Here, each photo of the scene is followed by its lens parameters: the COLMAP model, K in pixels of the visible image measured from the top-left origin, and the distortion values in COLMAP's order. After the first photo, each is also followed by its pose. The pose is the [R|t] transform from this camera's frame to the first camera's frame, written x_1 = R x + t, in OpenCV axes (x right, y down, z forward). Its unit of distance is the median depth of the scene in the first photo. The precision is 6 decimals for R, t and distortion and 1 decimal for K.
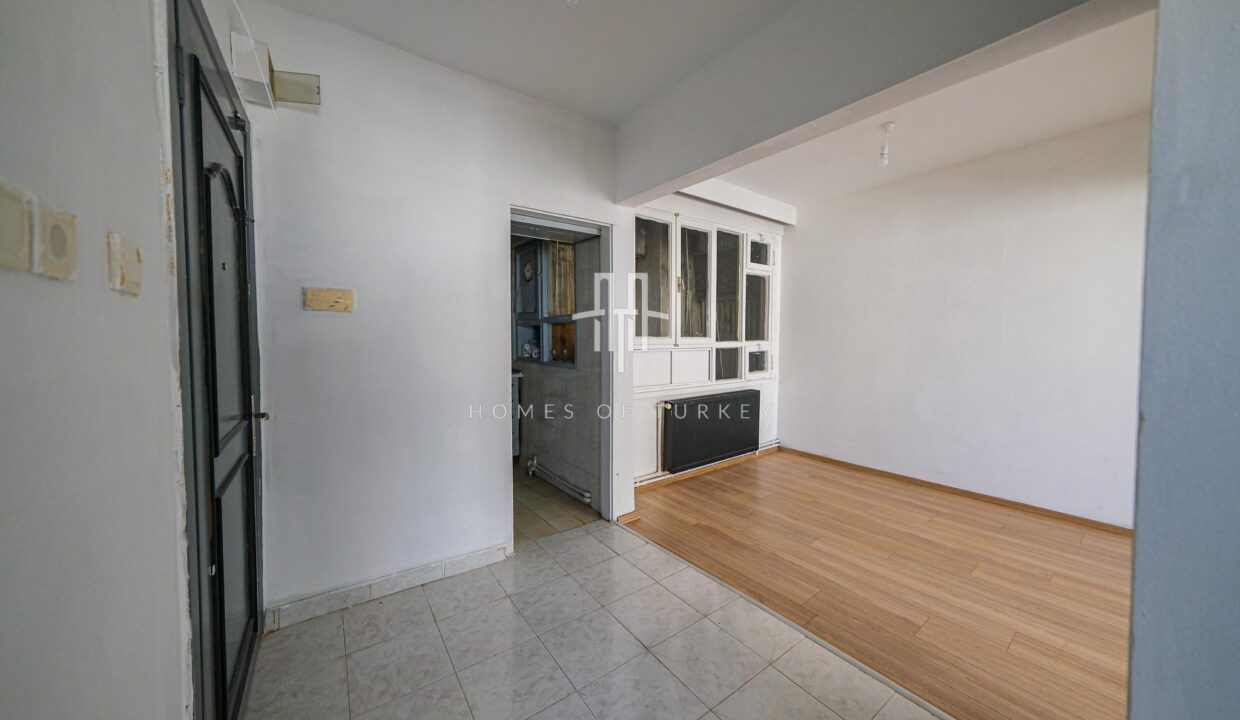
lens RADIAL K [[418.3, 0, 622.2], [0, 418.3, 352.8], [0, 0, 1]] dist [-0.005076, 0.003635]
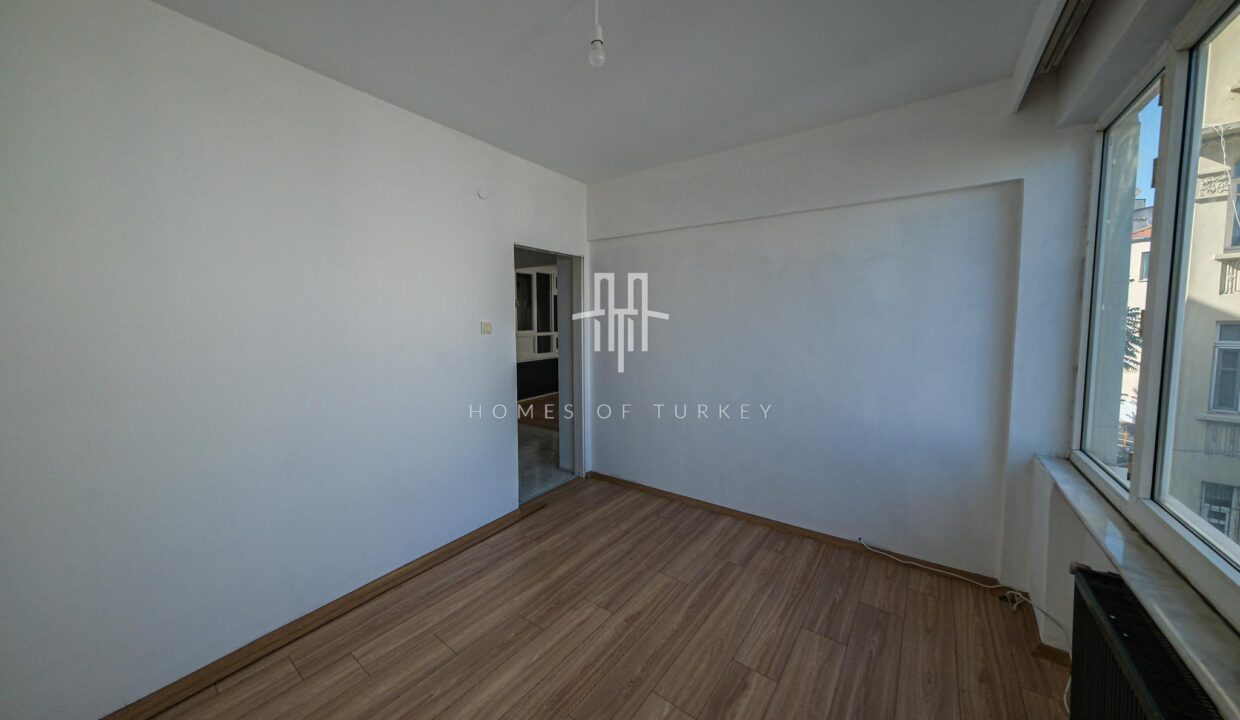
lens RADIAL K [[418.3, 0, 614.4], [0, 418.3, 350.1], [0, 0, 1]] dist [-0.005076, 0.003635]
pose [[0.941351, -0.024479, 0.336539, -0.090355], [0.014239, 0.999359, 0.032860, -0.004627], [-0.337128, -0.026141, 0.941096, -1.009268]]
